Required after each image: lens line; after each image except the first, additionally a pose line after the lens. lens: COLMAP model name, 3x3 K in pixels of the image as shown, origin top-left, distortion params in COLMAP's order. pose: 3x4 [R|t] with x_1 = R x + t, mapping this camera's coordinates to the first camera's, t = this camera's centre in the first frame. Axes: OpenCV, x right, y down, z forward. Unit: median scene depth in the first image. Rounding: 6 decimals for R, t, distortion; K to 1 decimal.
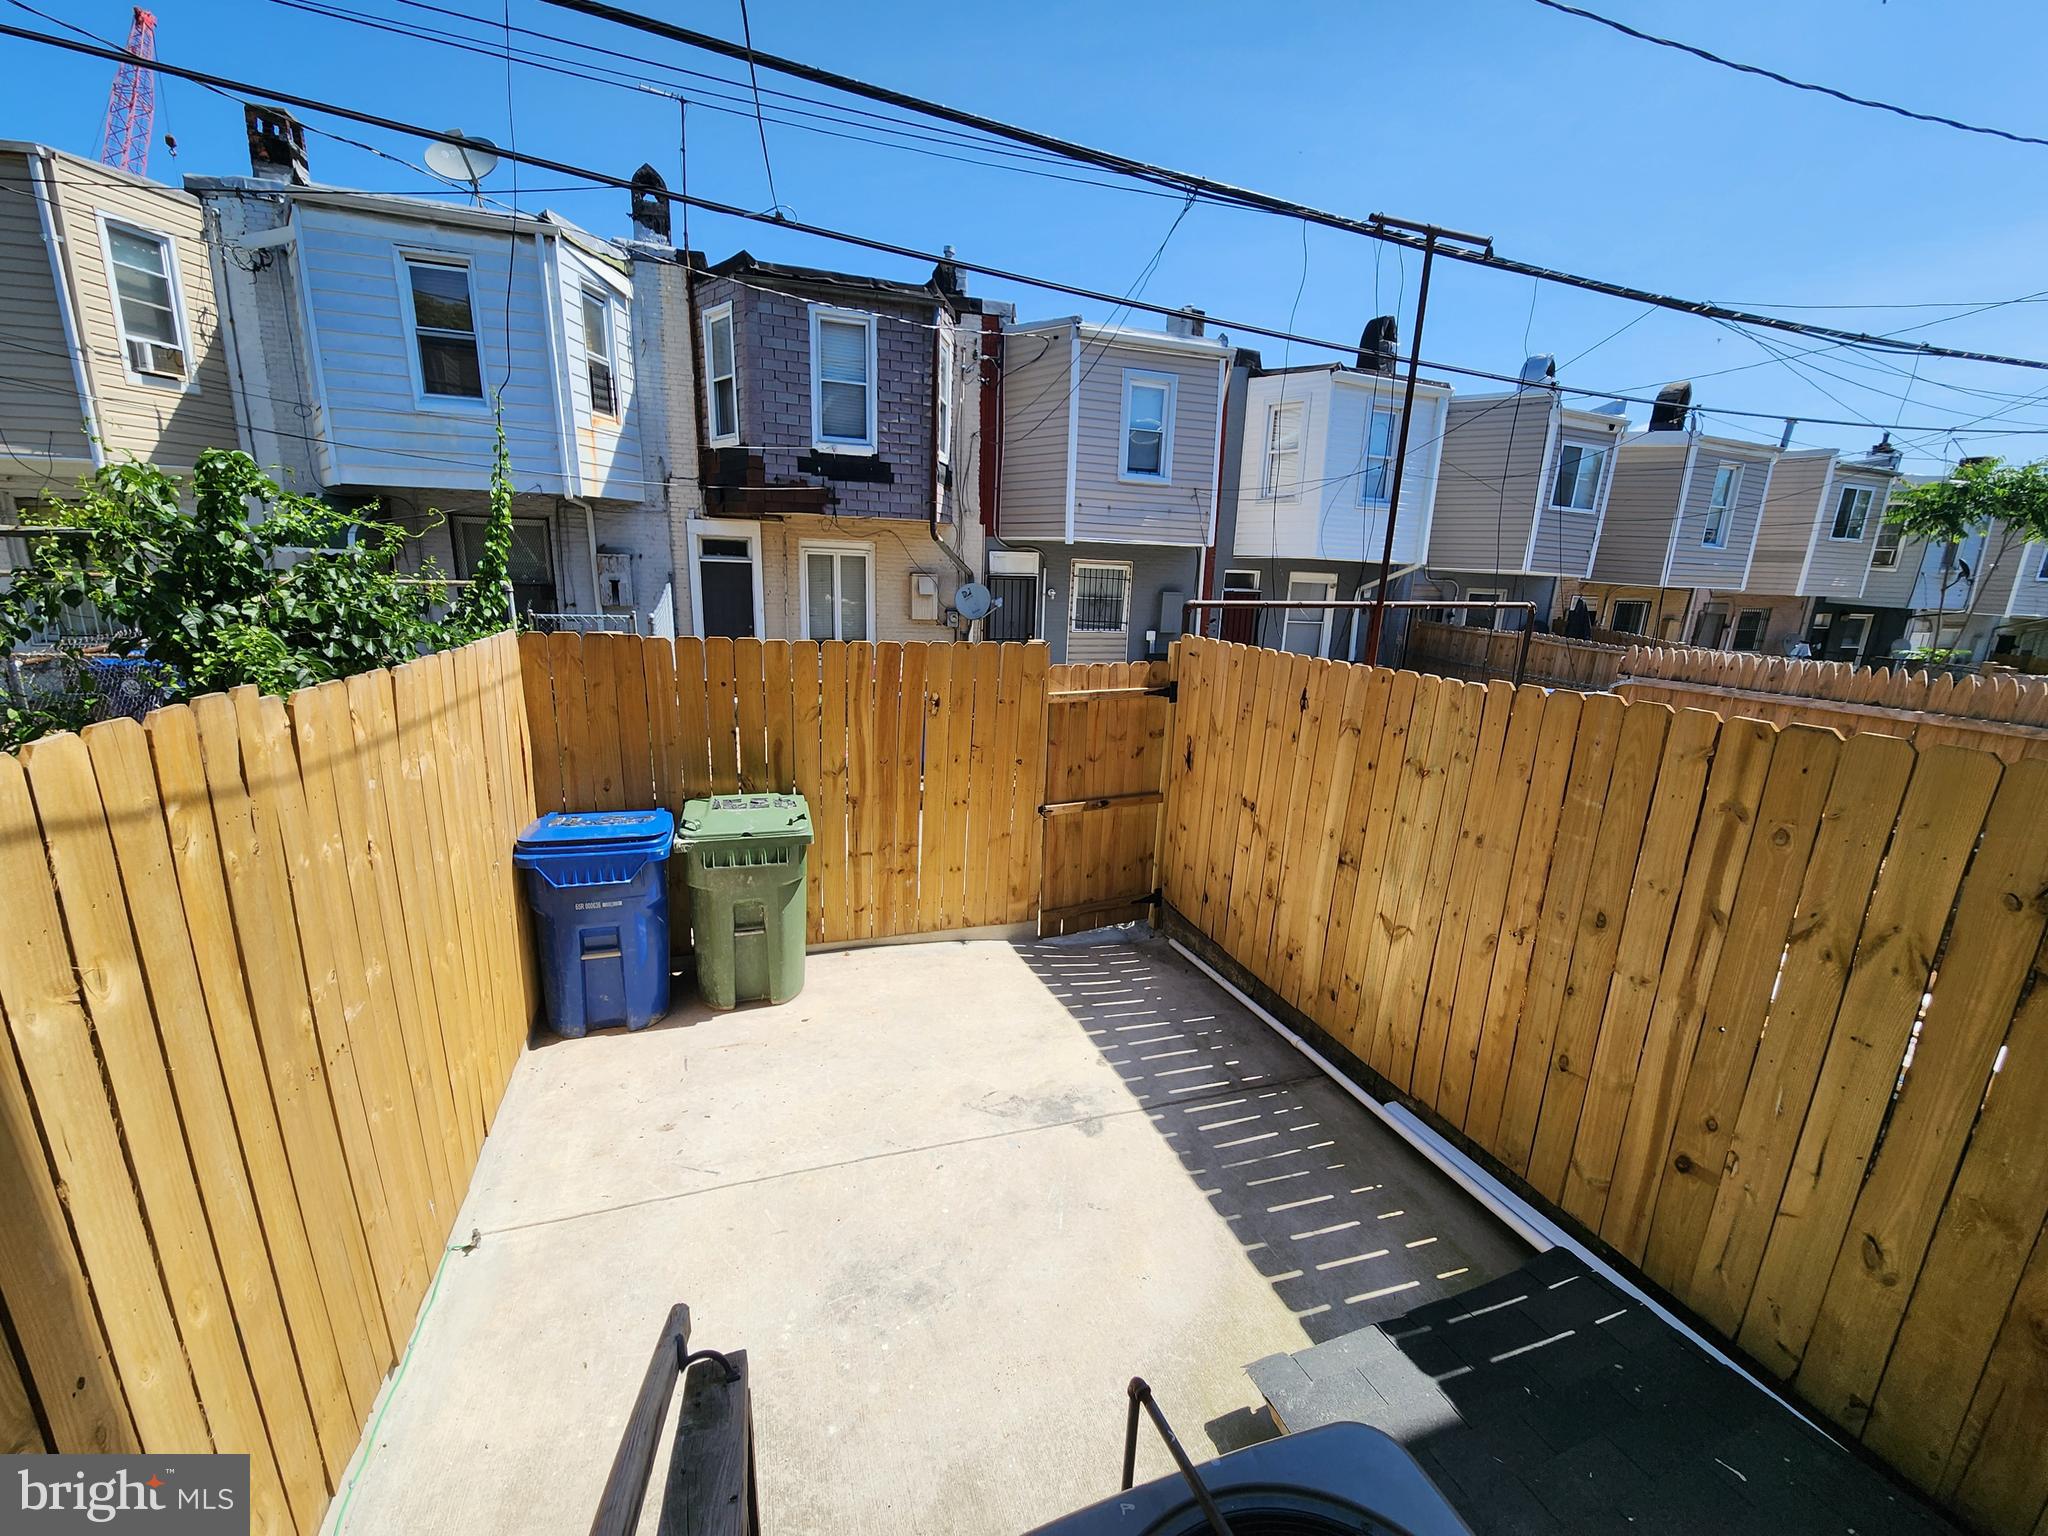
lens RADIAL K [[848.6, 0, 1027.4], [0, 848.6, 766.2], [0, 0, 1]] dist [0.006040, -0.004076]
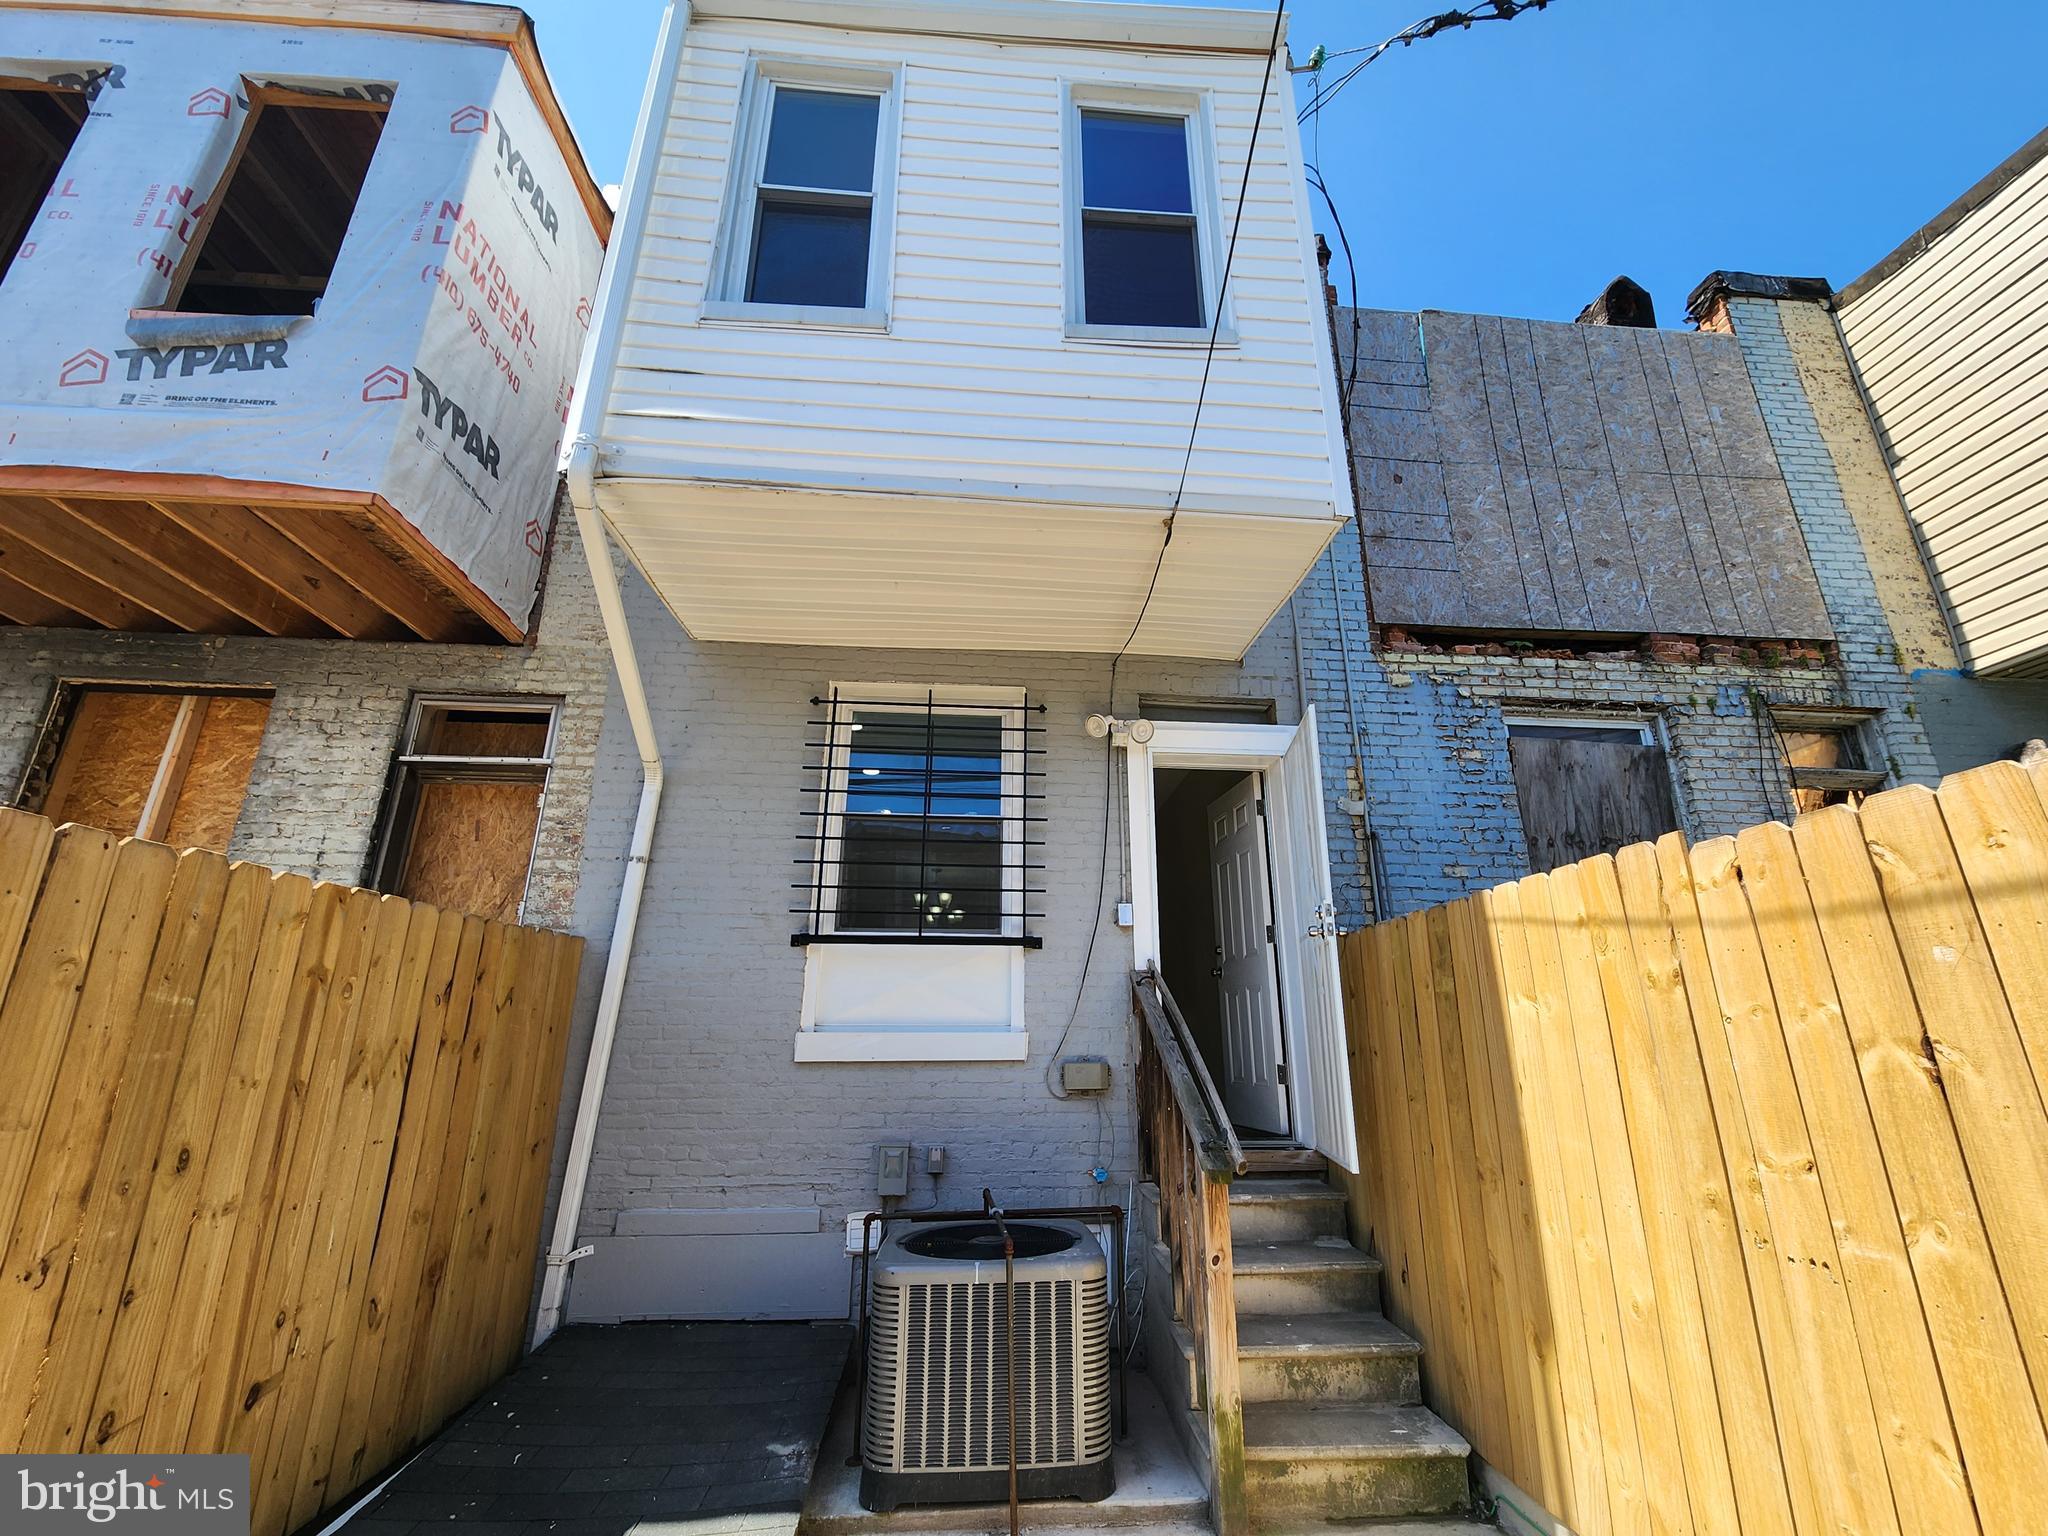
lens RADIAL K [[848.6, 0, 1027.4], [0, 848.6, 766.2], [0, 0, 1]] dist [0.006040, -0.004076]
pose [[-0.967724, 0.051940, 0.246603, -0.237351], [0.029914, 0.995287, -0.092239, -0.070042], [-0.250232, -0.081885, -0.964717, 1.606705]]
